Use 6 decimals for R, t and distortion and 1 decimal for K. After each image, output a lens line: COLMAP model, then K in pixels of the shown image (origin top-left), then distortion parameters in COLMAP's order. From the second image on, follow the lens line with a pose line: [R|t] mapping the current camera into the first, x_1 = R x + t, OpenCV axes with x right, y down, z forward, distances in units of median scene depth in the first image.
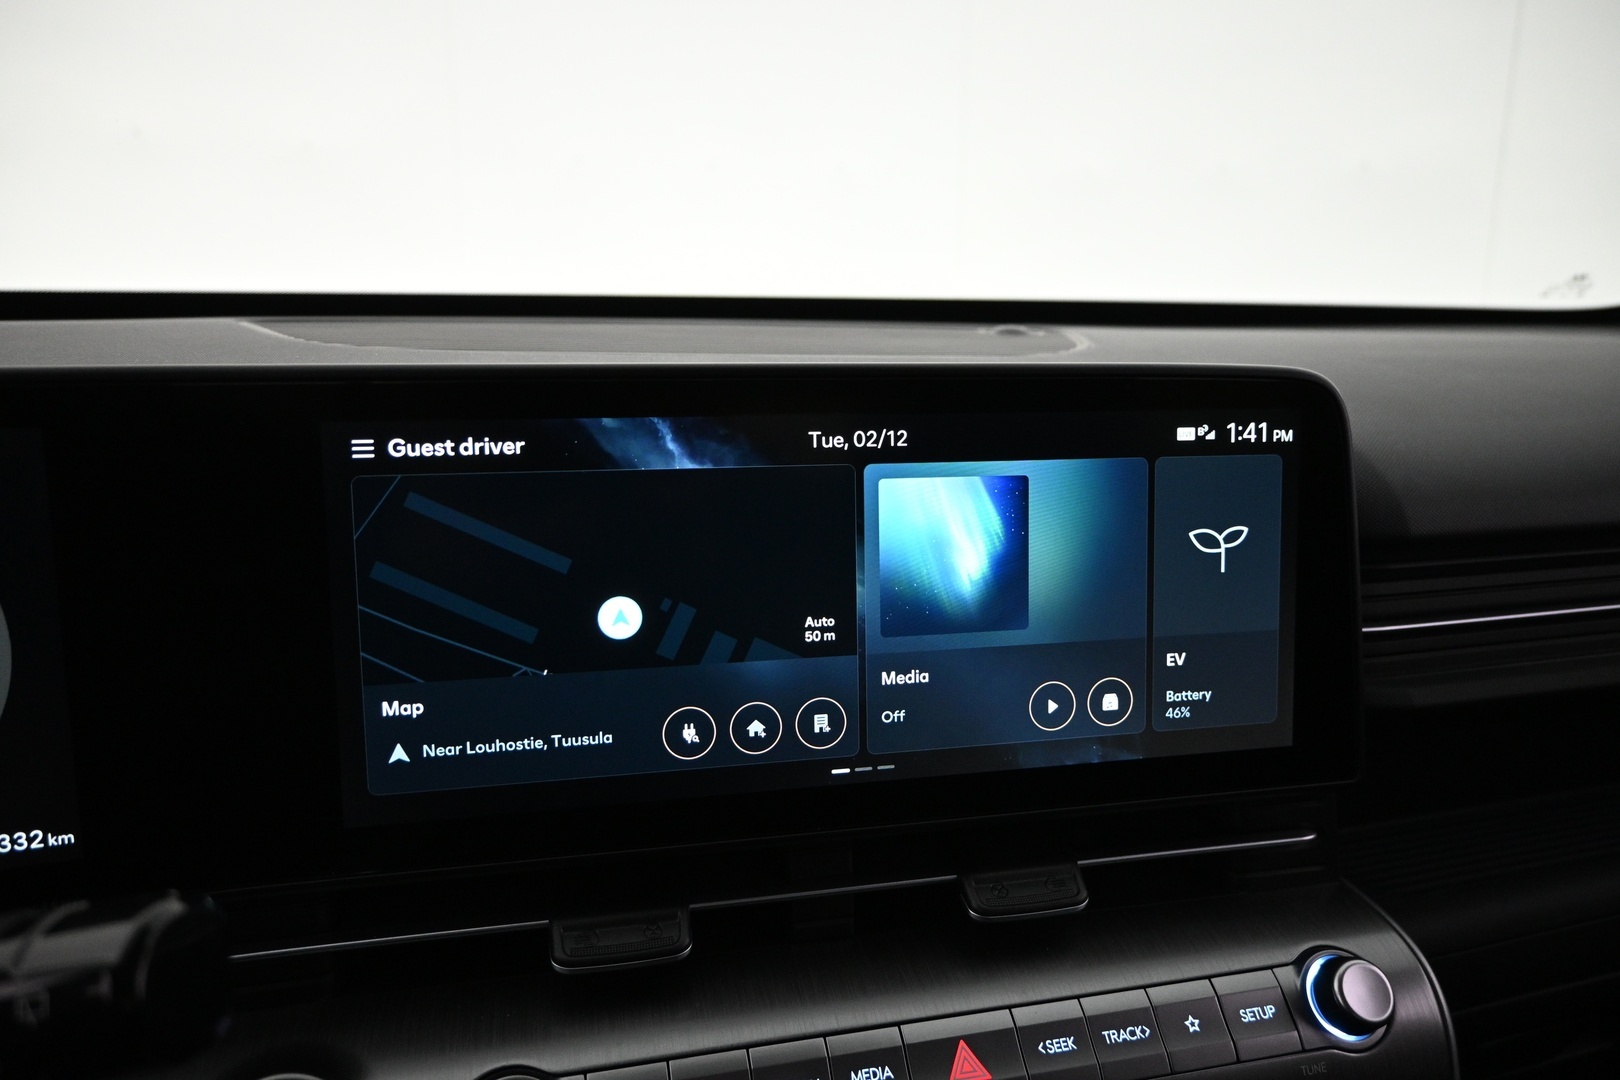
lens RADIAL K [[1106.4, 0, 810.0], [0, 1106.4, 540.0], [0, 0, 1]] dist [0.000052, 0.000611]
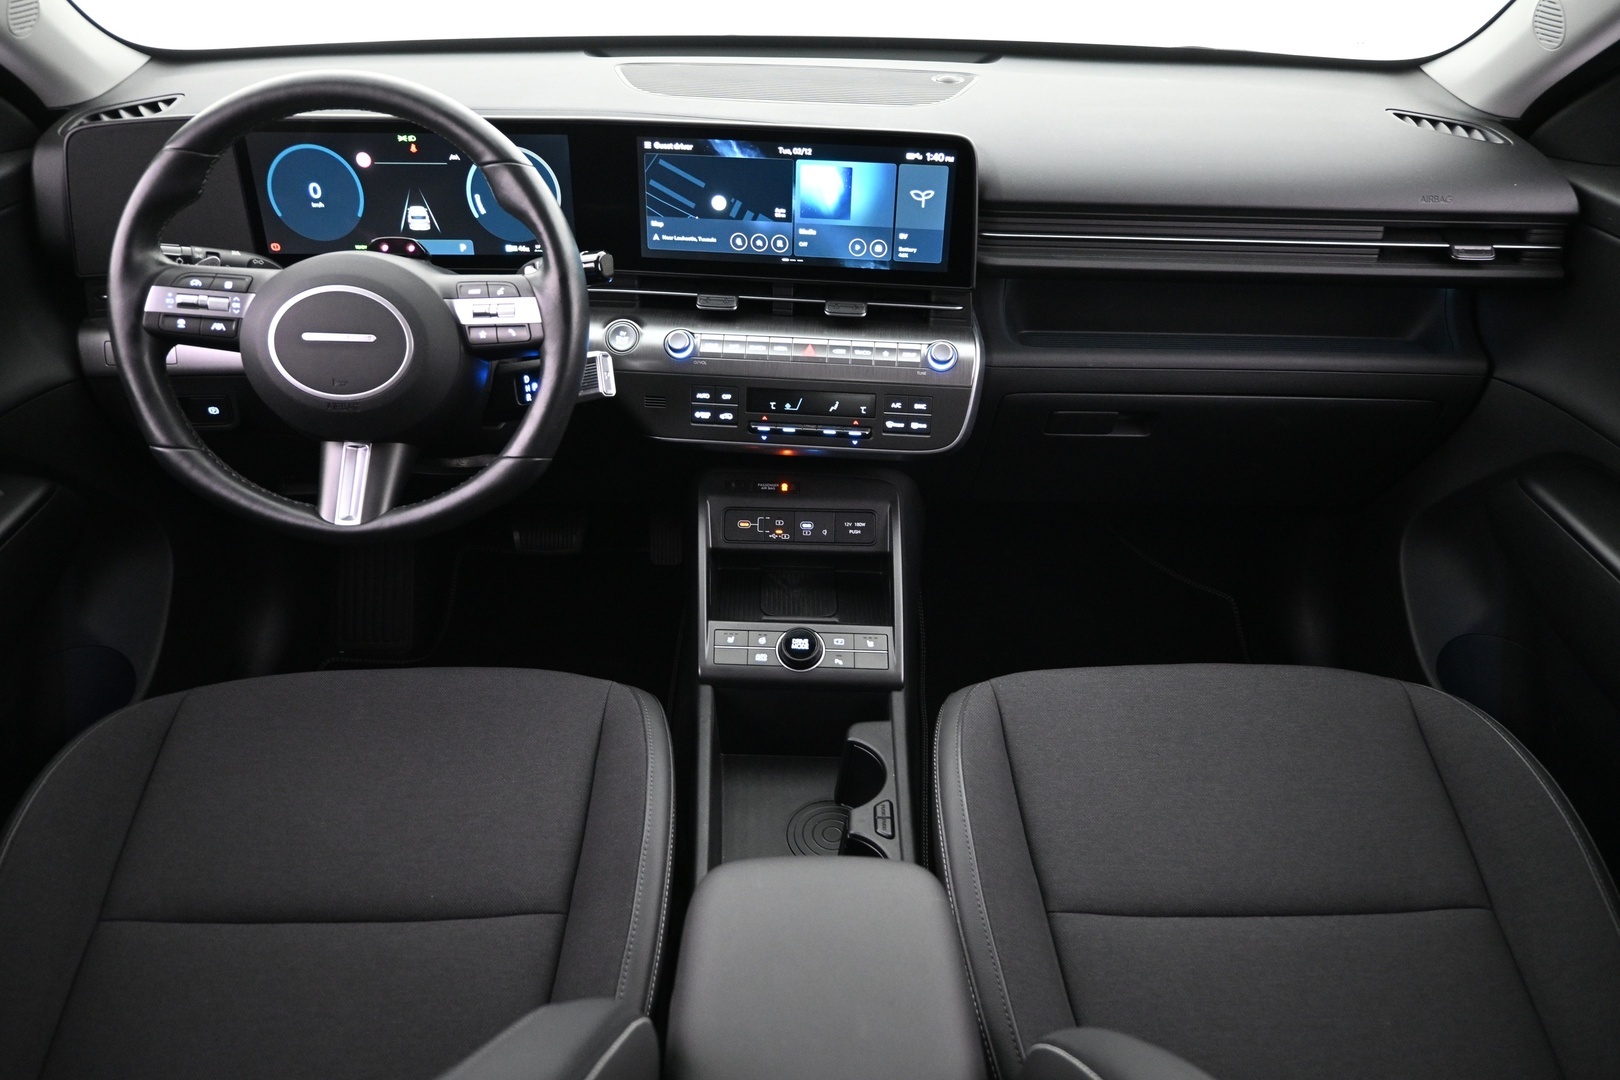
lens RADIAL K [[1106.4, 0, 810.0], [0, 1106.4, 540.0], [0, 0, 1]] dist [0.000052, 0.000611]
pose [[0.947982, 0.180173, -0.262426, 1.086881], [-0.072959, 0.925435, 0.371817, -0.236169], [0.309849, -0.333329, 0.890441, -2.102412]]
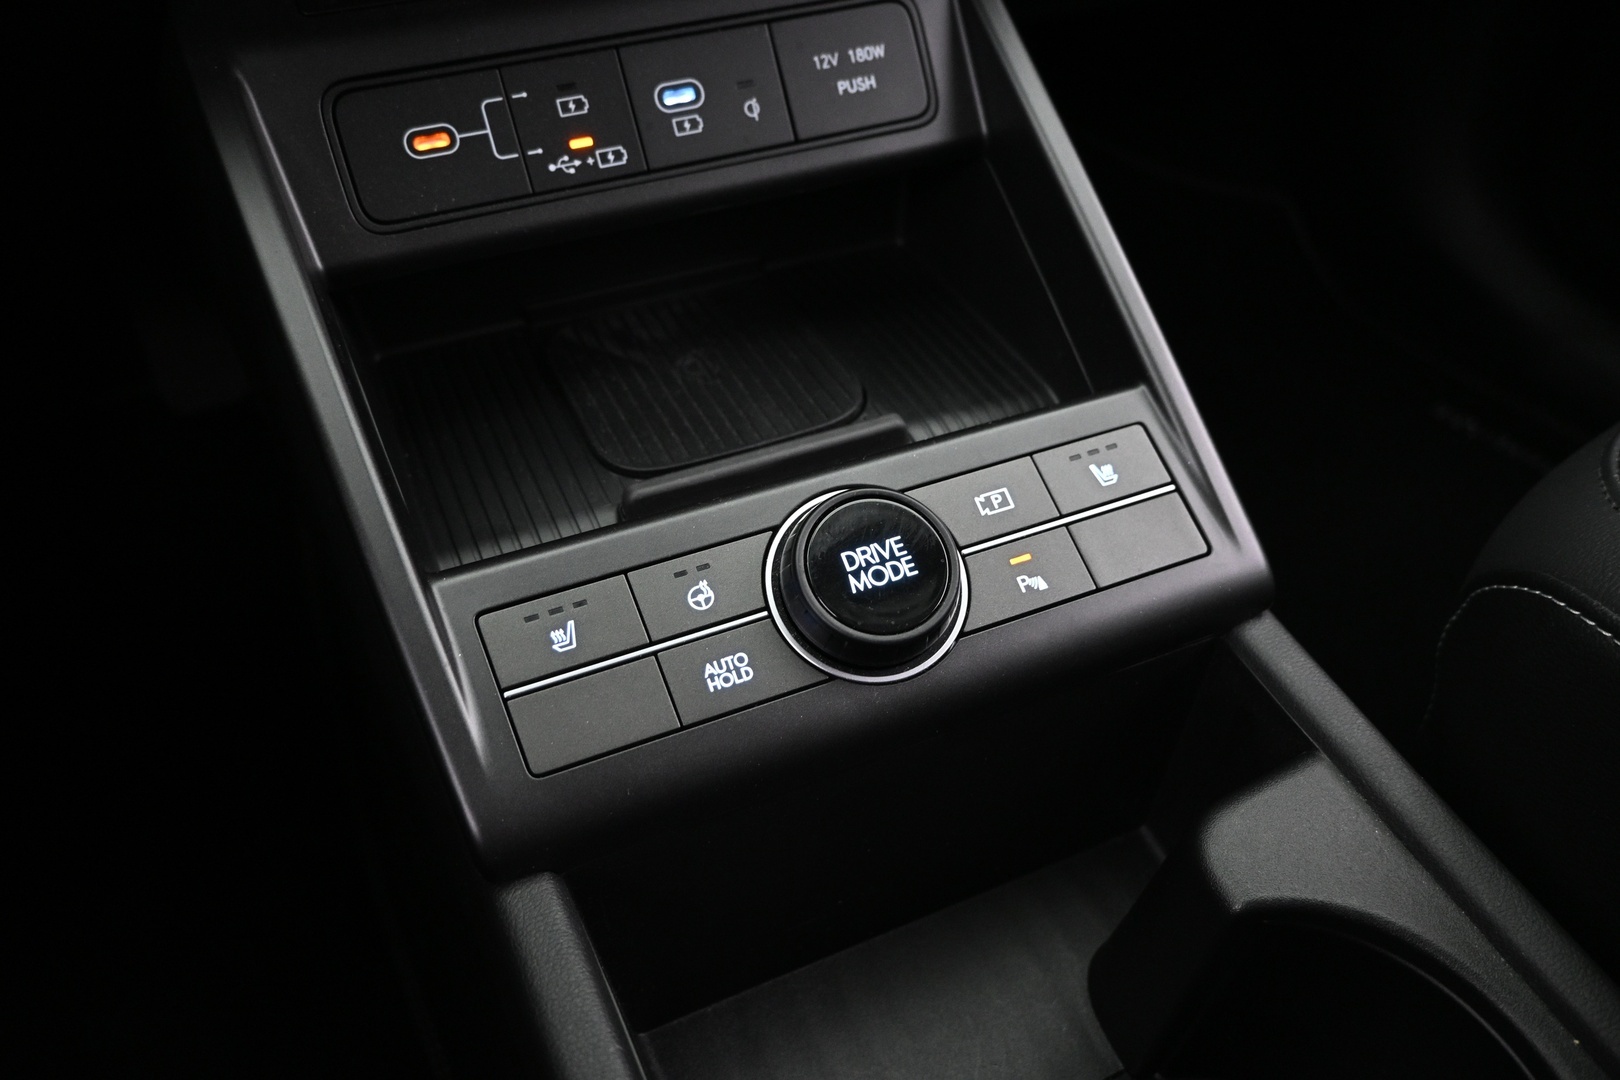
lens RADIAL K [[1106.4, 0, 810.0], [0, 1106.4, 540.0], [0, 0, 1]] dist [0.000052, 0.000611]
pose [[0.995148, -0.074634, 0.064115, 0.180669], [0.026808, 0.832645, 0.553157, 0.819149], [-0.094669, -0.548755, 0.830606, 0.052093]]
